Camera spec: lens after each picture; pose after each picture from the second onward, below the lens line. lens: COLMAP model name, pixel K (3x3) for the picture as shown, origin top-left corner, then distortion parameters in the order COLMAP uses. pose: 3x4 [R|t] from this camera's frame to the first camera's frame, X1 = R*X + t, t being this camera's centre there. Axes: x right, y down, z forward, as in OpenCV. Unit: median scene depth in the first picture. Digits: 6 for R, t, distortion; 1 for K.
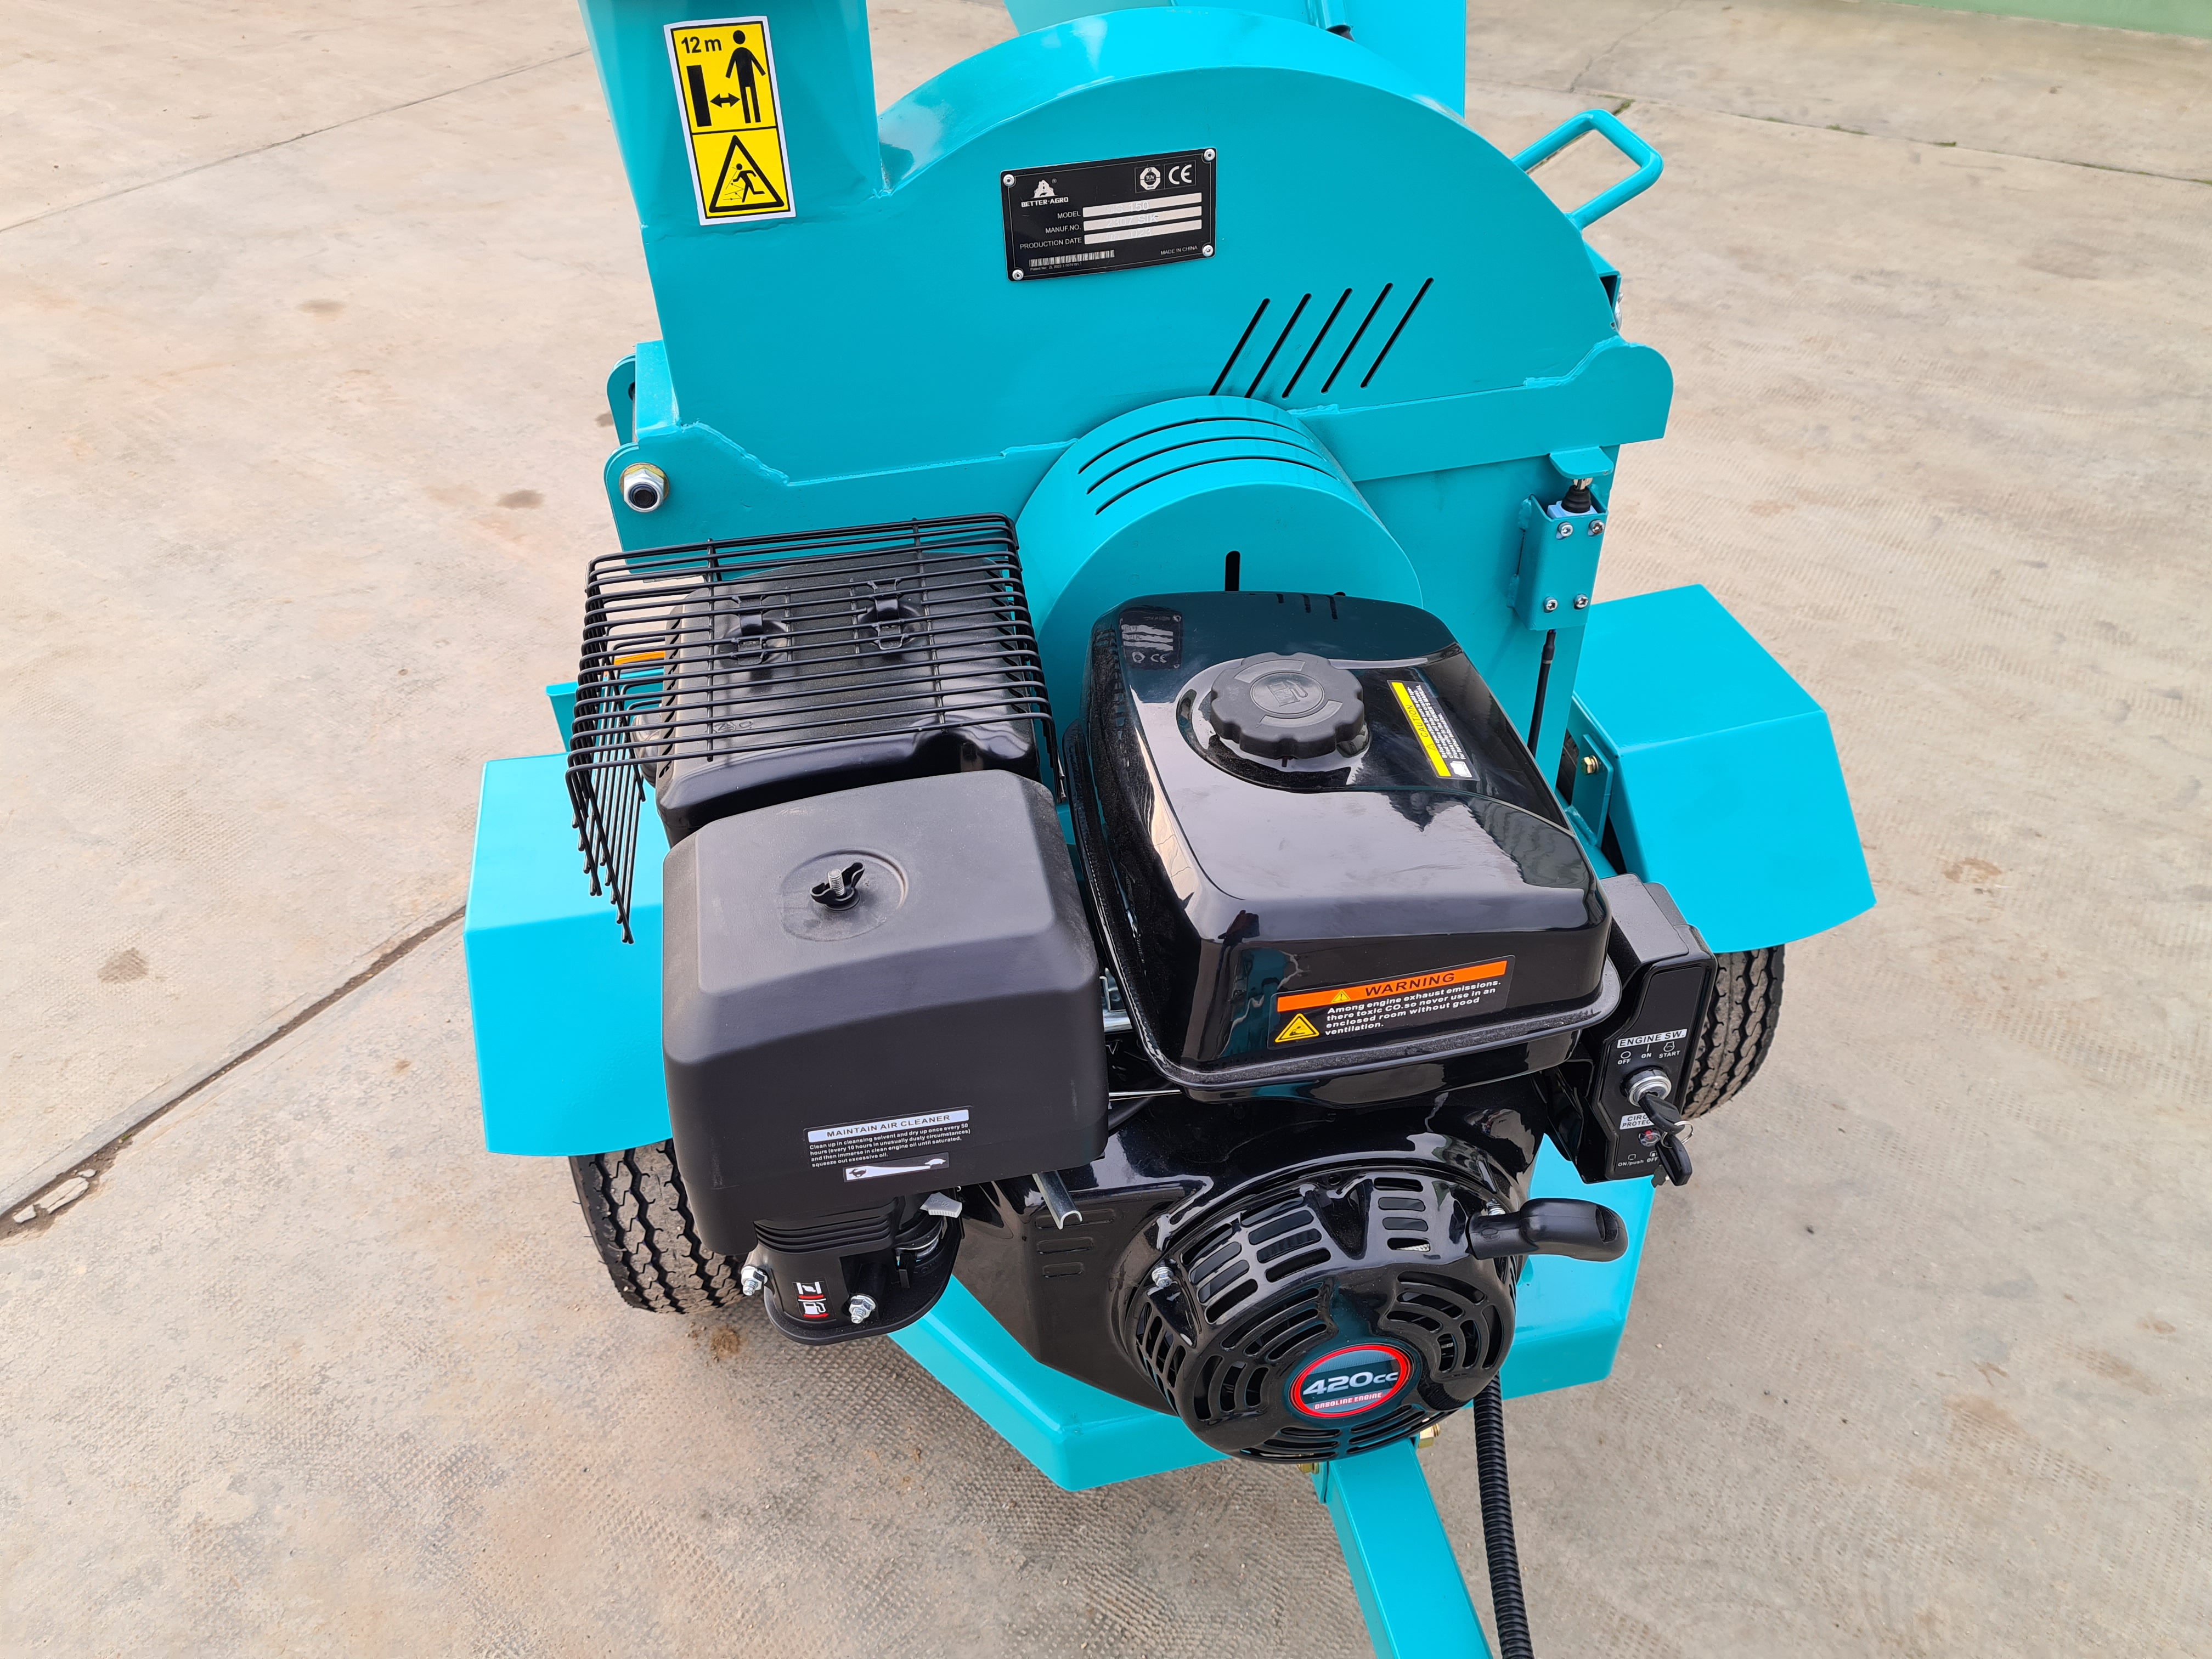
lens RADIAL K [[1684.3, 0, 1092.4], [0, 1684.3, 852.1], [0, 0, 1]] dist [0.070428, -0.069582]
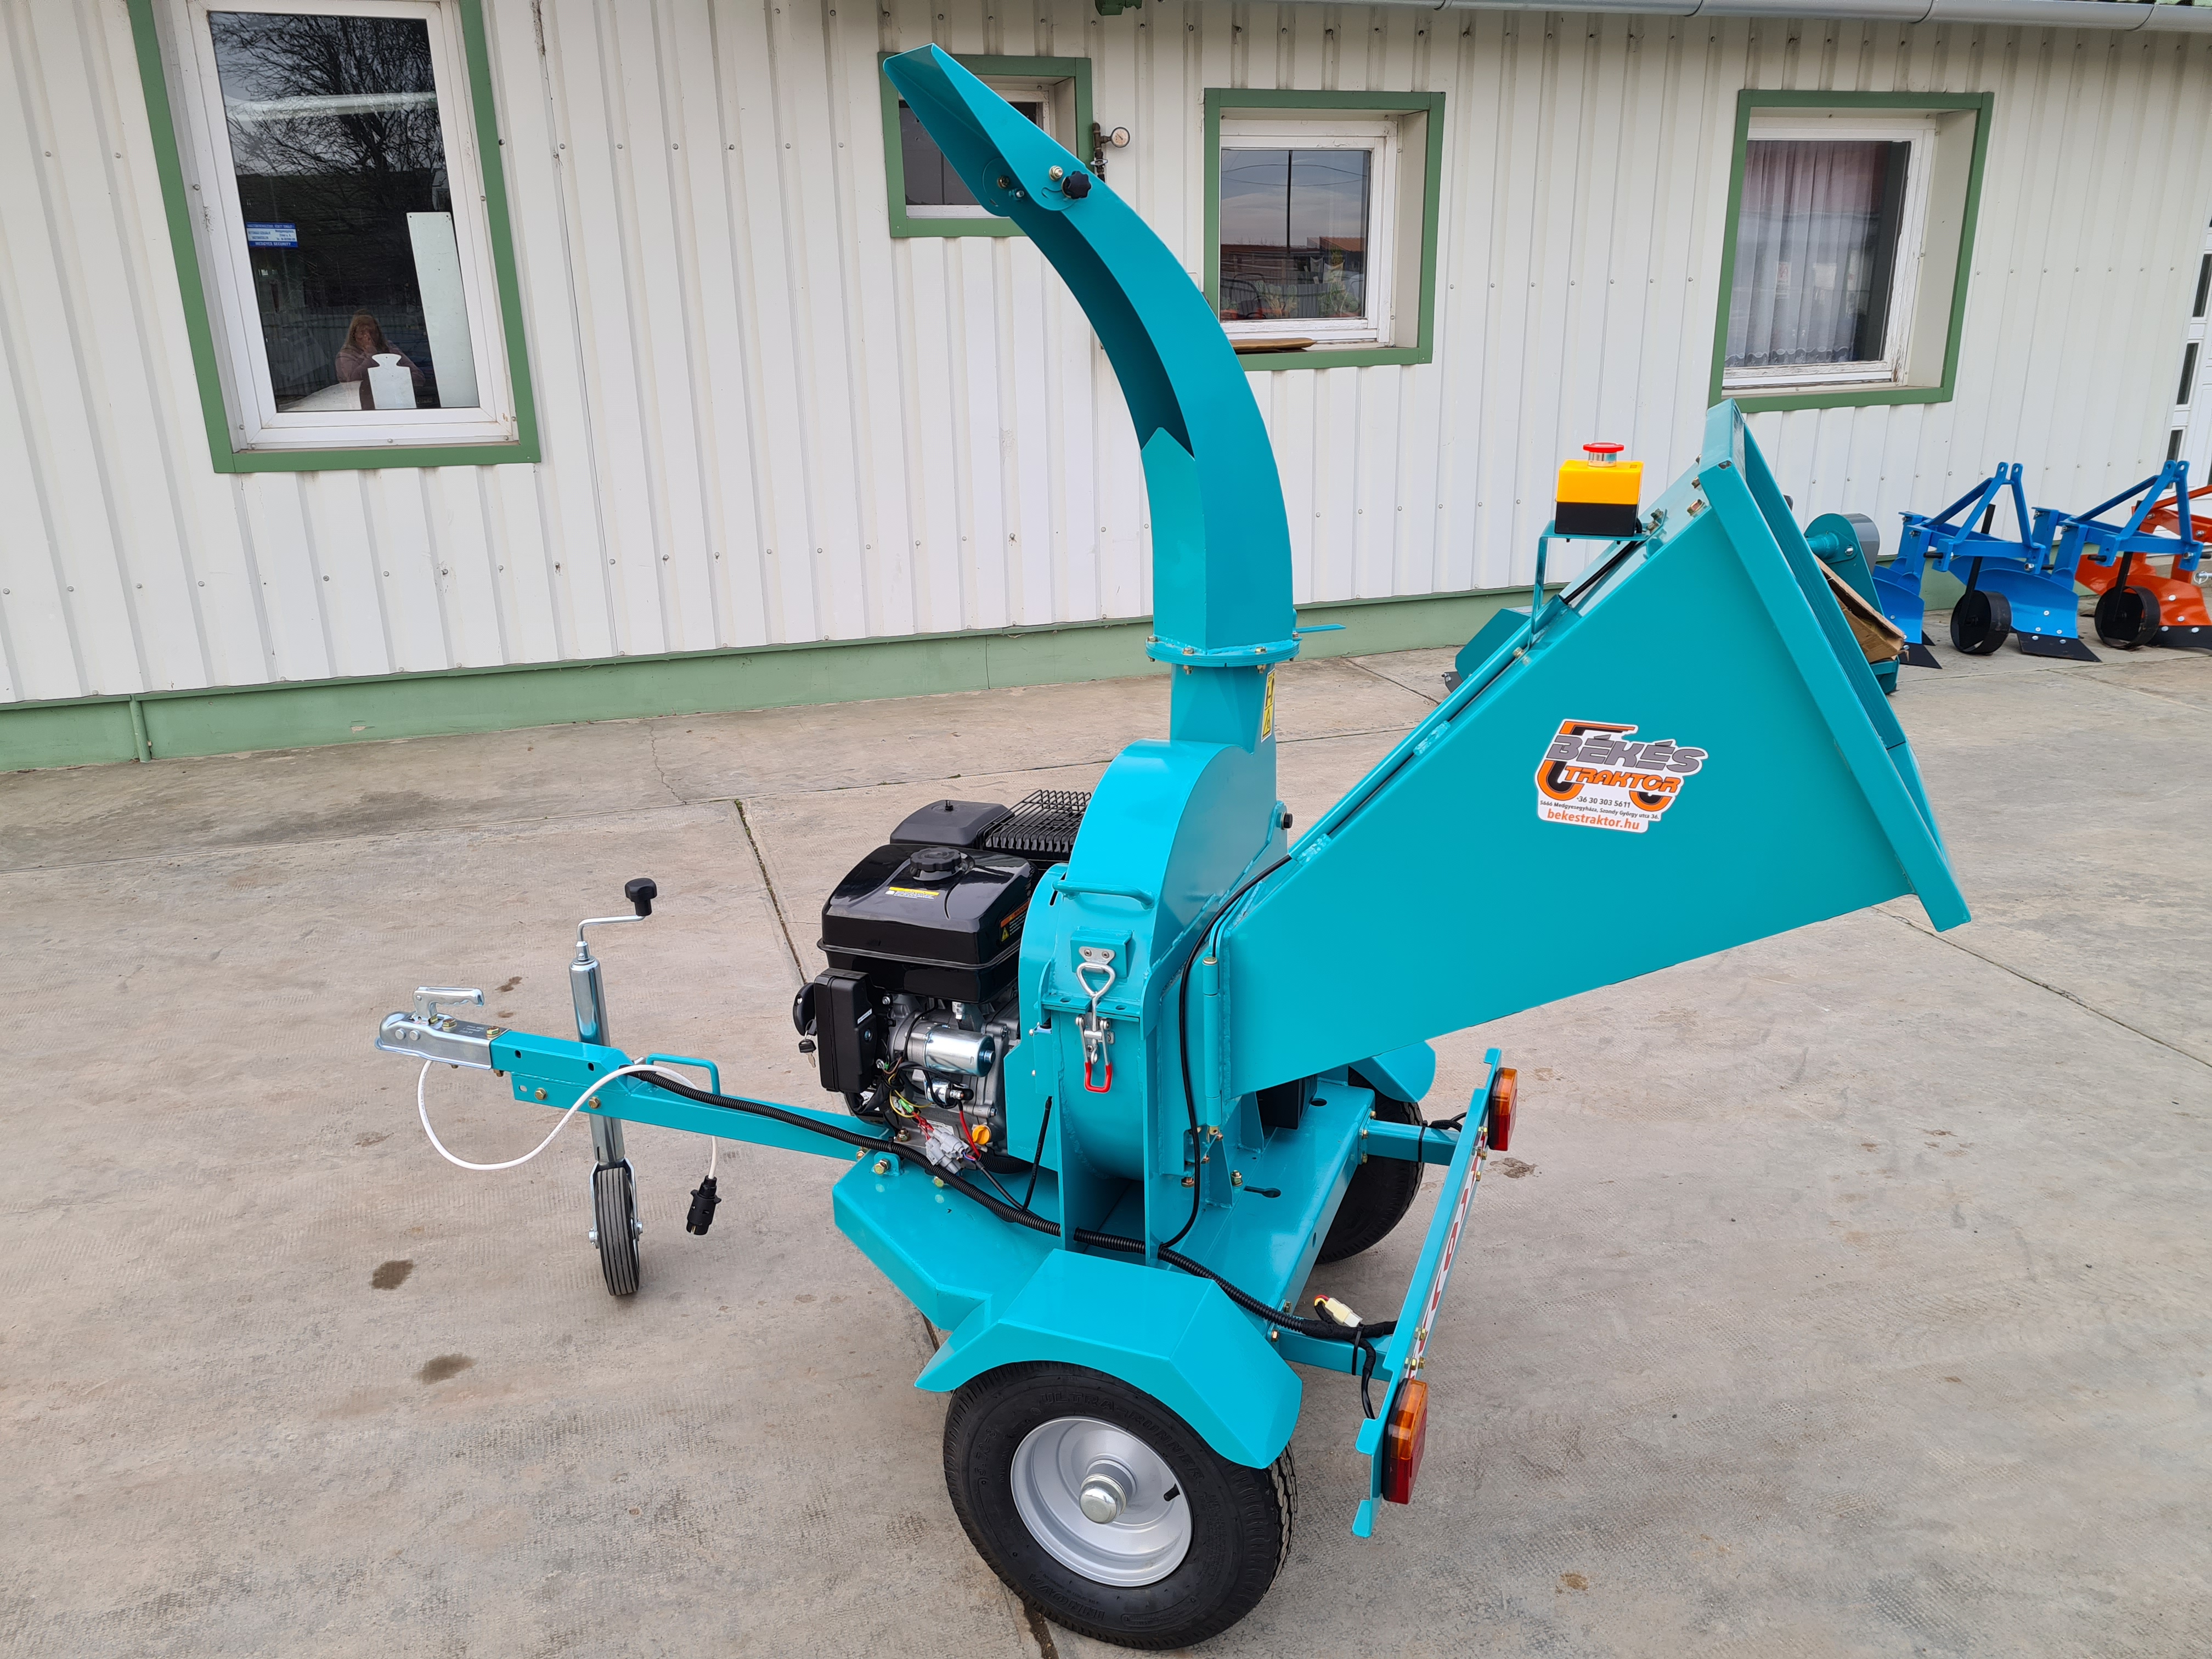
lens RADIAL K [[1684.3, 0, 1116.5], [0, 1684.3, 810.9], [0, 0, 1]] dist [0.070428, -0.069582]
pose [[0.586423, -0.222300, 0.778903, -1.035413], [0.505098, 0.852105, -0.137087, -0.196814], [-0.633233, 0.473814, 0.611978, 0.022651]]
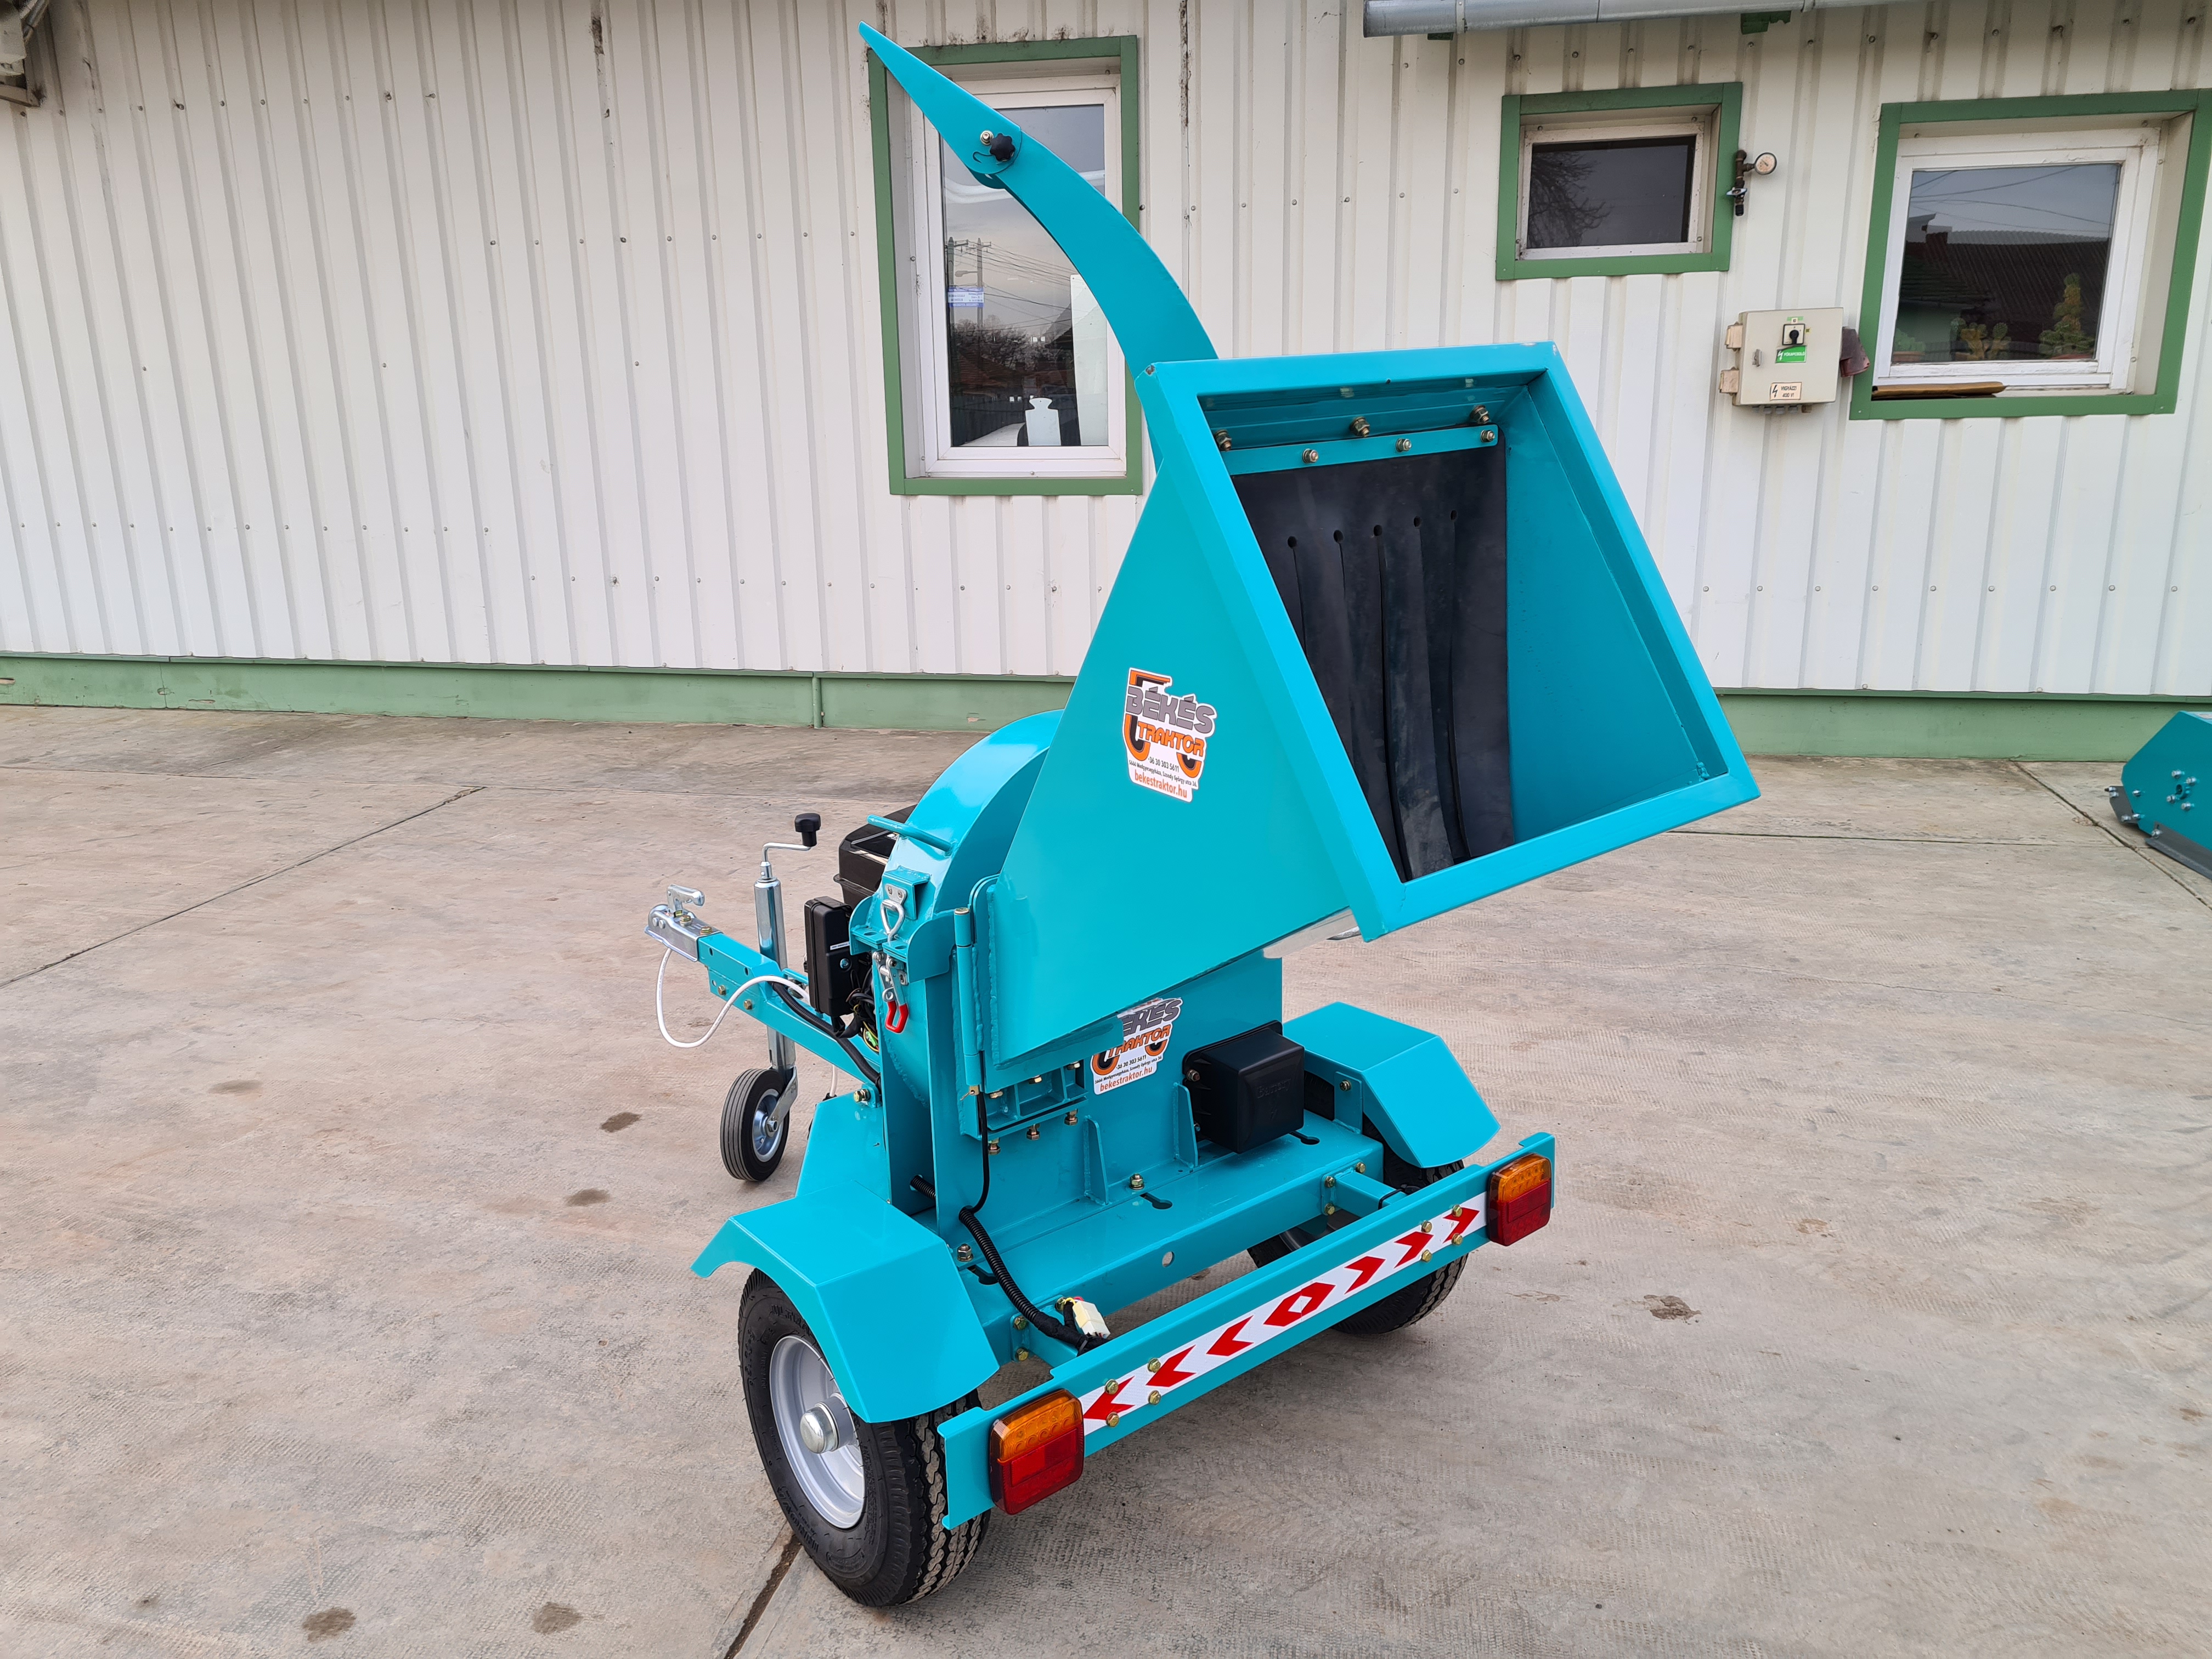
lens RADIAL K [[1684.3, 0, 1115.4], [0, 1684.3, 807.5], [0, 0, 1]] dist [0.070428, -0.069582]
pose [[0.917363, -0.081927, 0.389530, -0.563521], [0.240608, 0.893707, -0.378676, 0.094831], [-0.317102, 0.441107, 0.839566, -0.226426]]
